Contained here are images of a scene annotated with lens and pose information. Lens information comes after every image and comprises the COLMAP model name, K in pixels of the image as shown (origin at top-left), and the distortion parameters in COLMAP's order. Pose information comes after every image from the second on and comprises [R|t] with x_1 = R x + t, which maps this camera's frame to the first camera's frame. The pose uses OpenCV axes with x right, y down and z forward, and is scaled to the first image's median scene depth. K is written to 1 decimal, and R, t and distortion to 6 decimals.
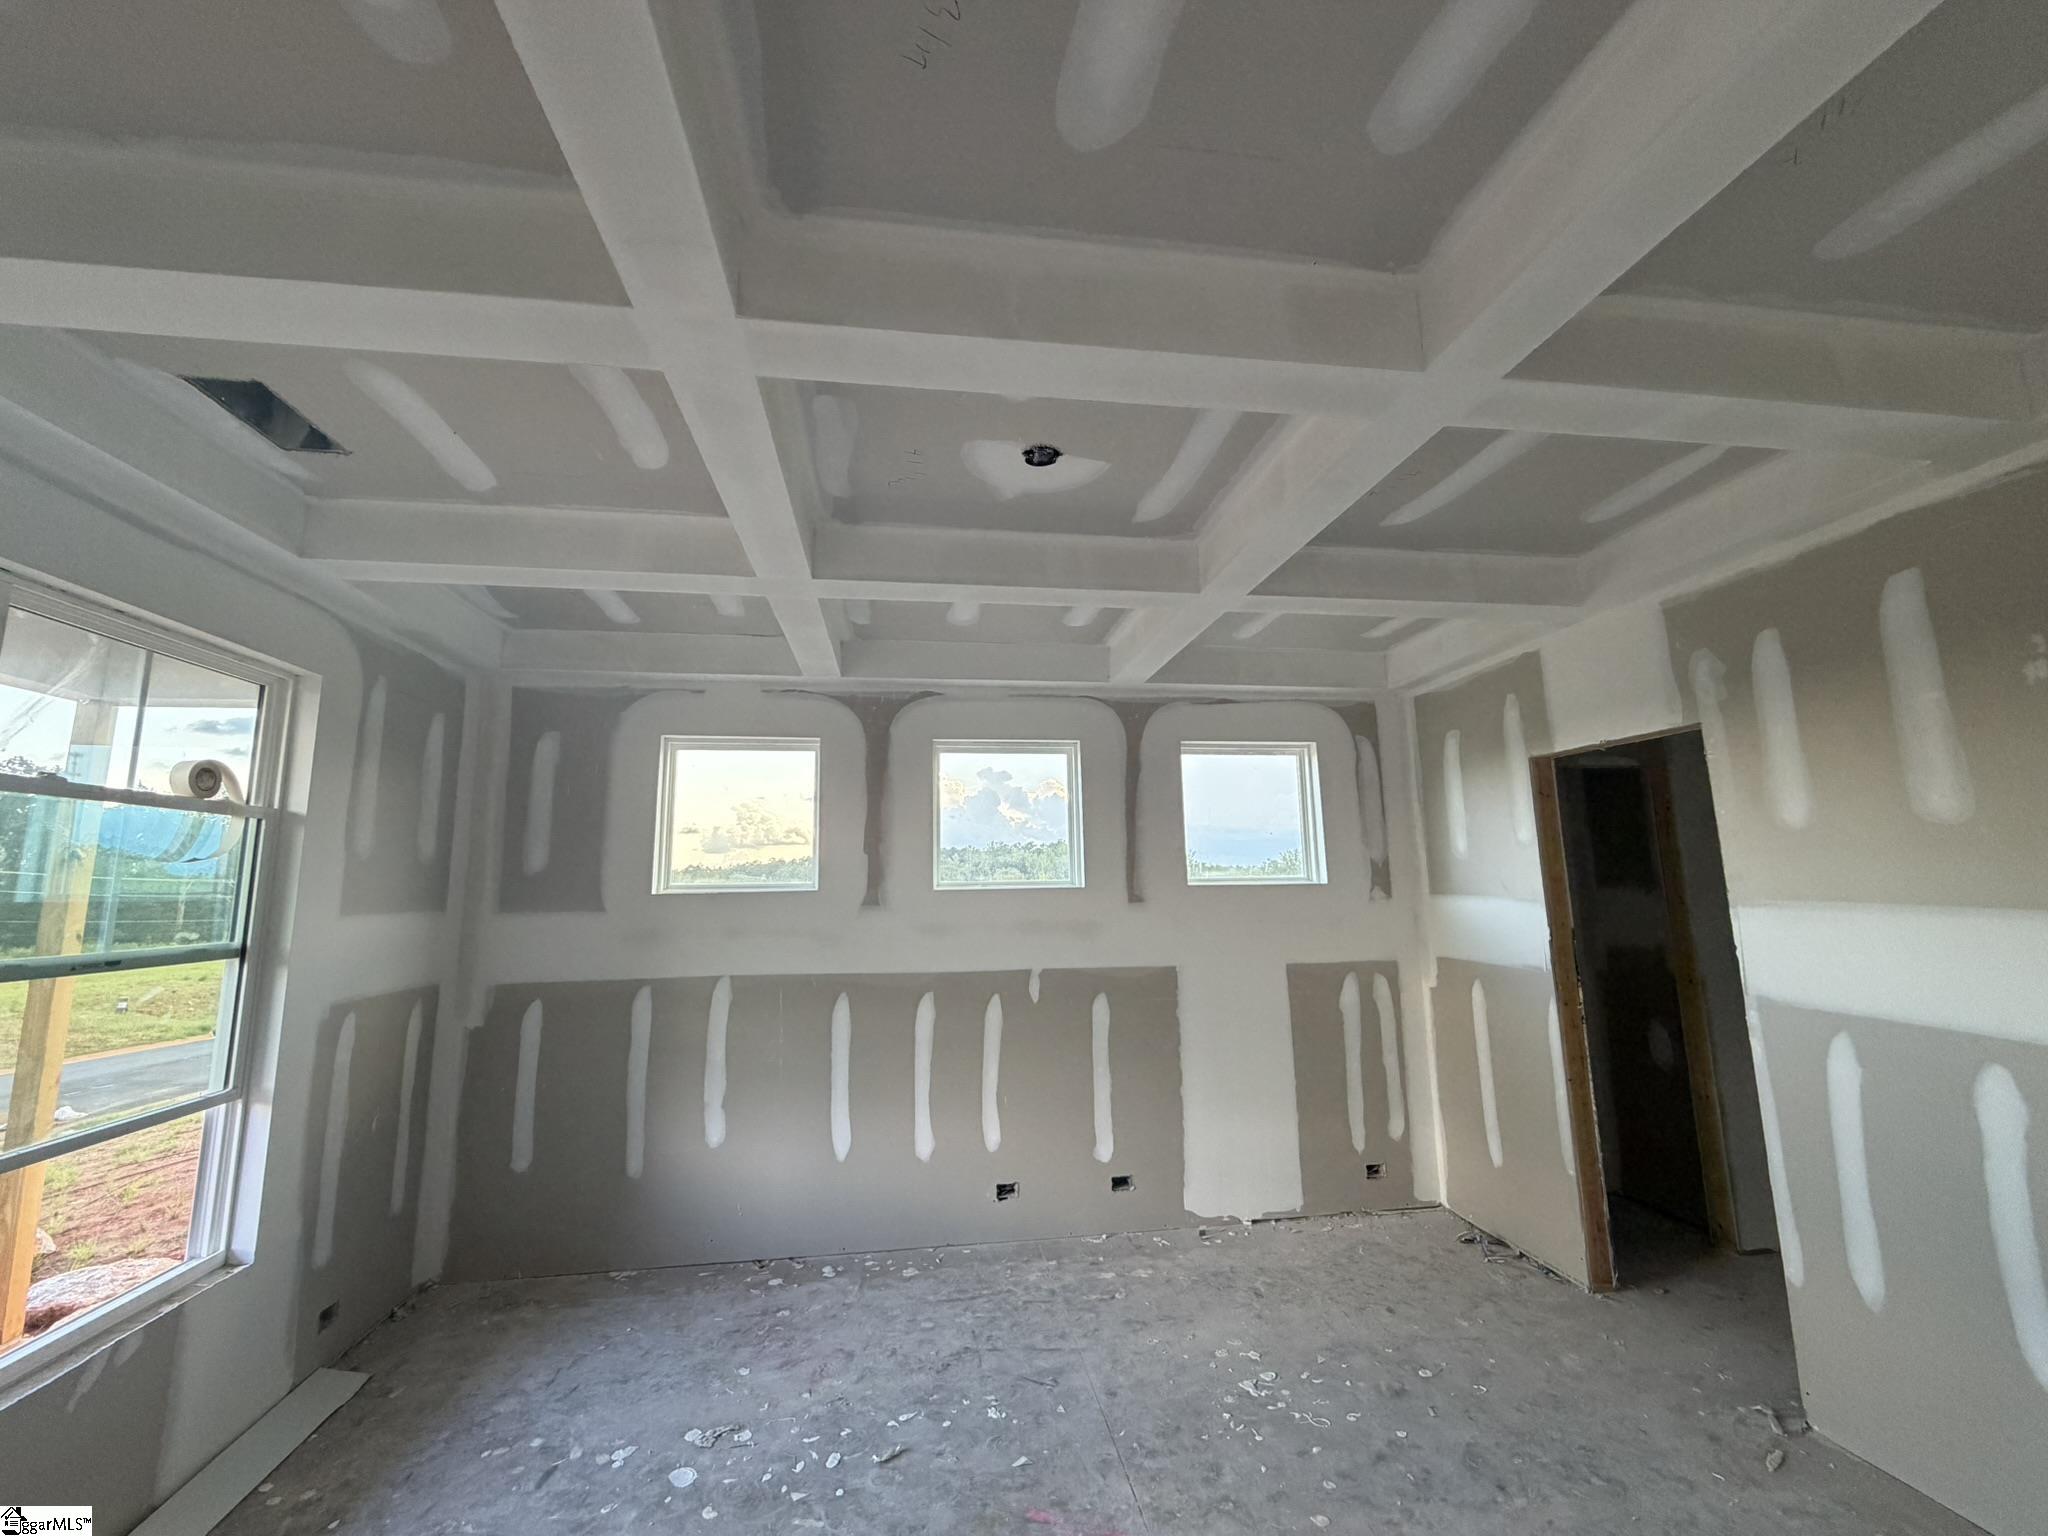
lens RADIAL K [[812.9, 0, 1024.1], [0, 812.9, 777.4], [0, 0, 1]] dist [-0.000316, 0.000392]
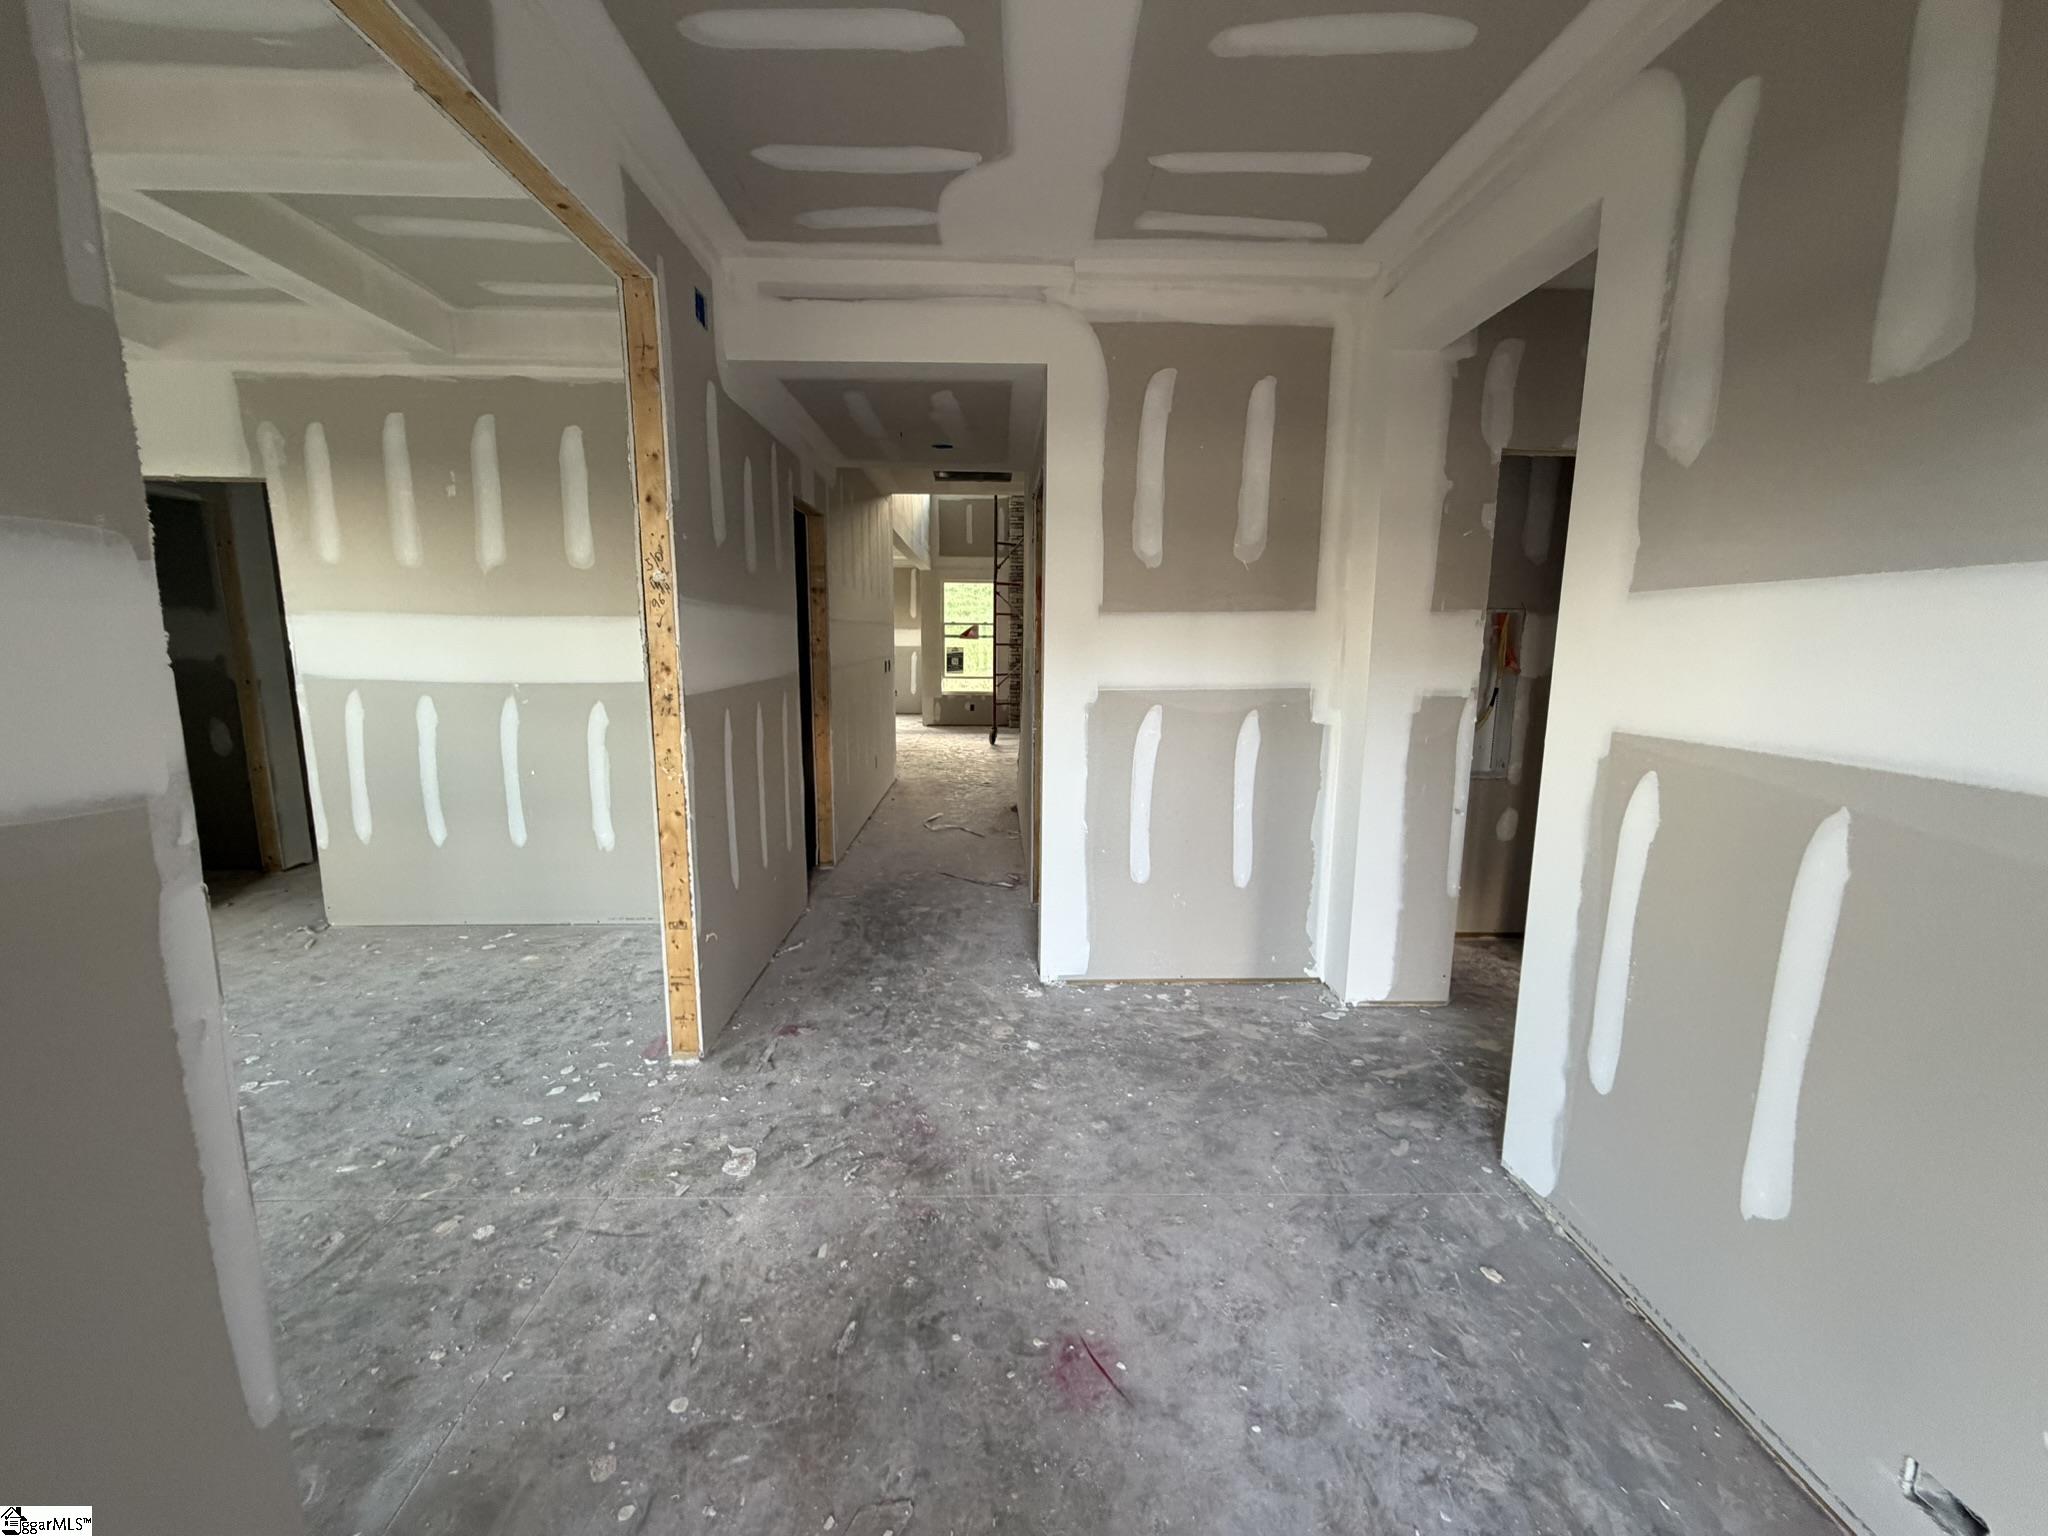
lens RADIAL K [[812.9, 0, 1023.7], [0, 812.9, 786.0], [0, 0, 1]] dist [-0.000316, 0.000392]
pose [[0.110168, -0.137252, 0.984391, -0.462088], [-0.154662, 0.975987, 0.153389, 0.033022], [-0.981806, -0.169146, 0.086295, -0.474909]]
